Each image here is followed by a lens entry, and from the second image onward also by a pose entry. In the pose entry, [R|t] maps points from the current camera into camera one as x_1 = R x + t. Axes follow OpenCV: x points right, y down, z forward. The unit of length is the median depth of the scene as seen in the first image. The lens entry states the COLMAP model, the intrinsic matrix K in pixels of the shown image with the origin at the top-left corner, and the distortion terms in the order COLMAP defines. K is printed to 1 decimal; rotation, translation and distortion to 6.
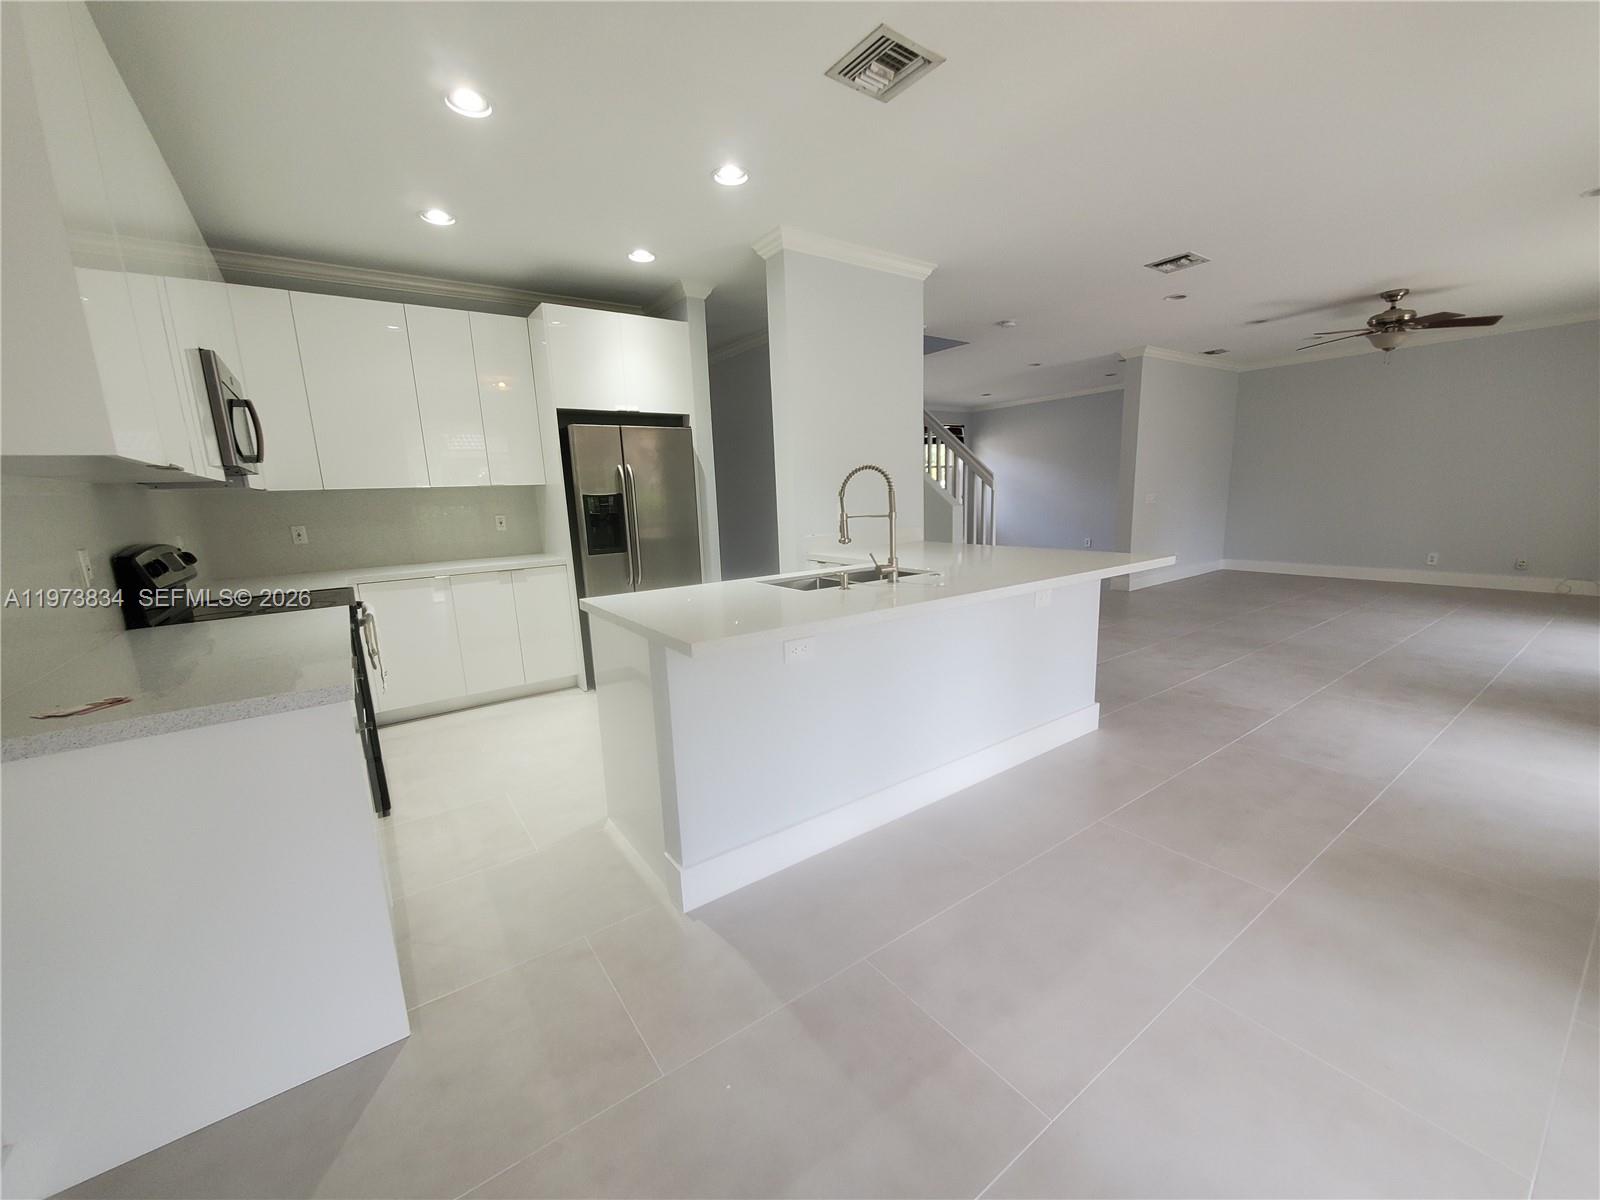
lens RADIAL K [[637.4, 0, 807.6], [0, 637.4, 605.9], [0, 0, 1]] dist [-0.001288, -0.001599]
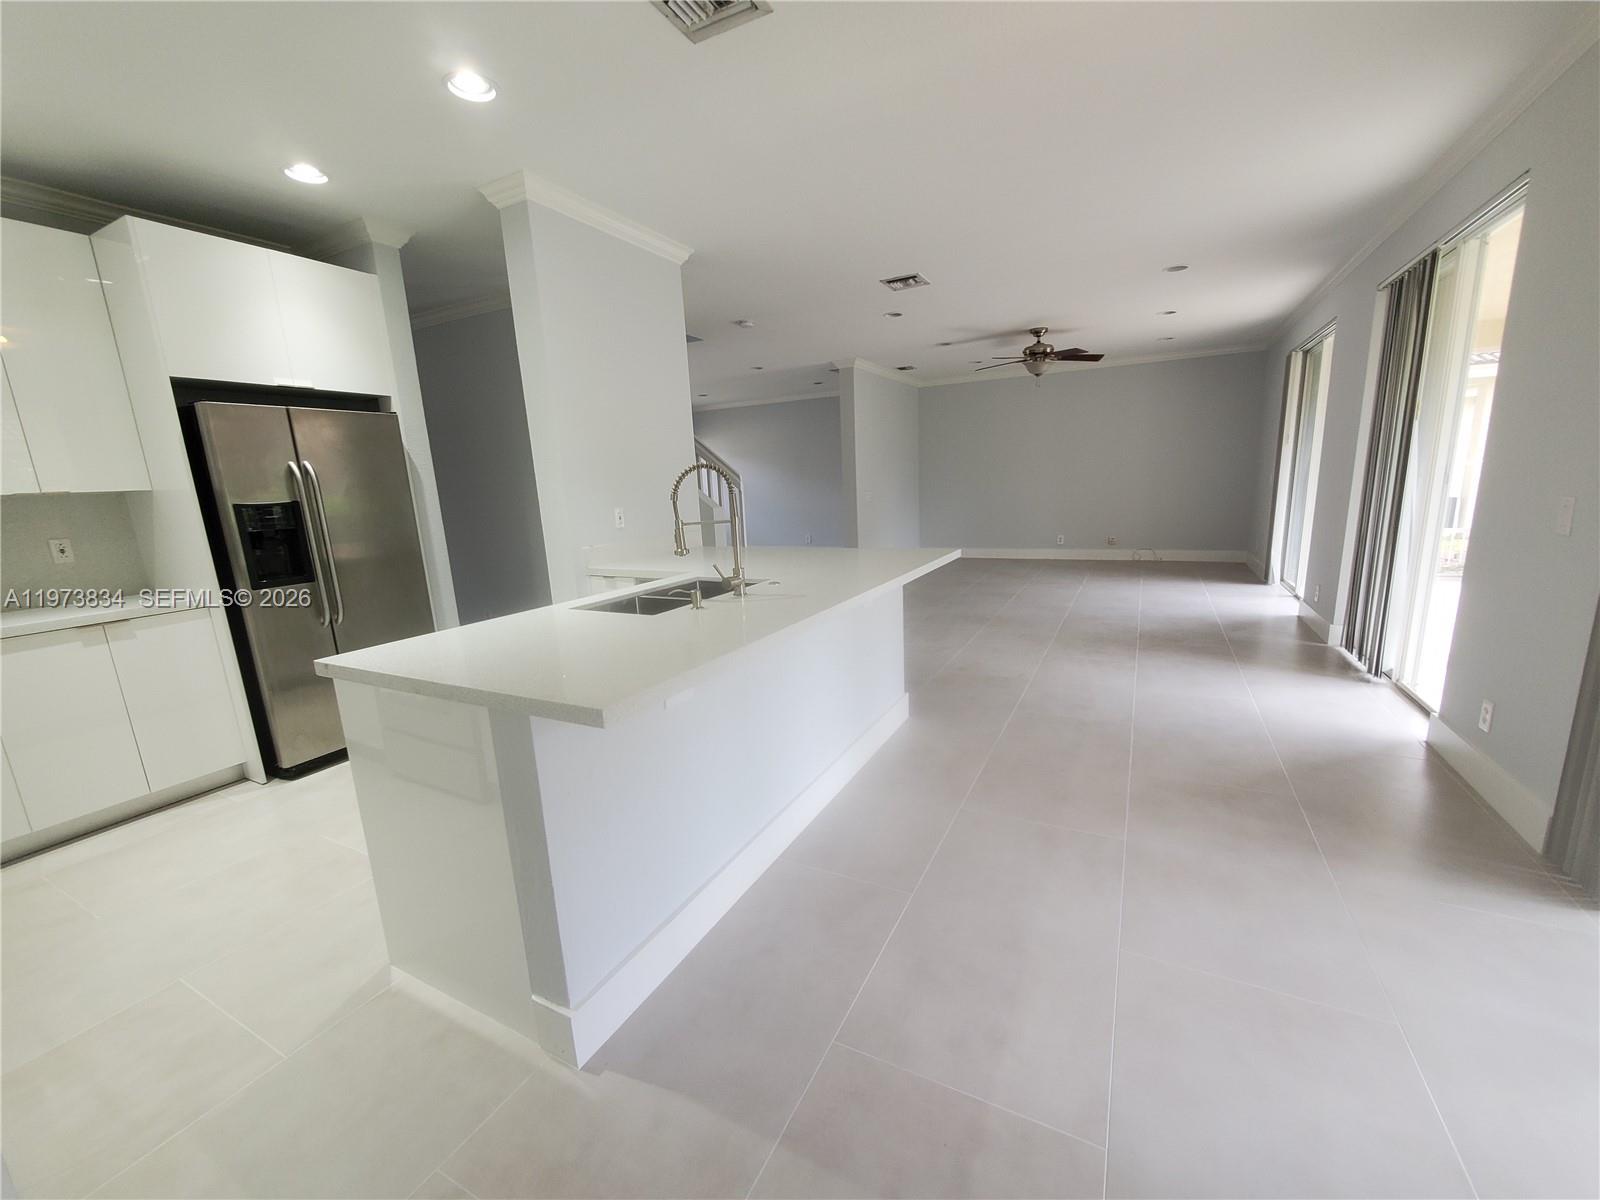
lens RADIAL K [[637.4, 0, 801.8], [0, 637.4, 607.4], [0, 0, 1]] dist [-0.001288, -0.001599]
pose [[0.889539, -0.093174, 0.447258, -0.121395], [0.093359, 0.995396, 0.021684, -0.020356], [-0.447219, 0.022467, 0.894142, 0.107334]]
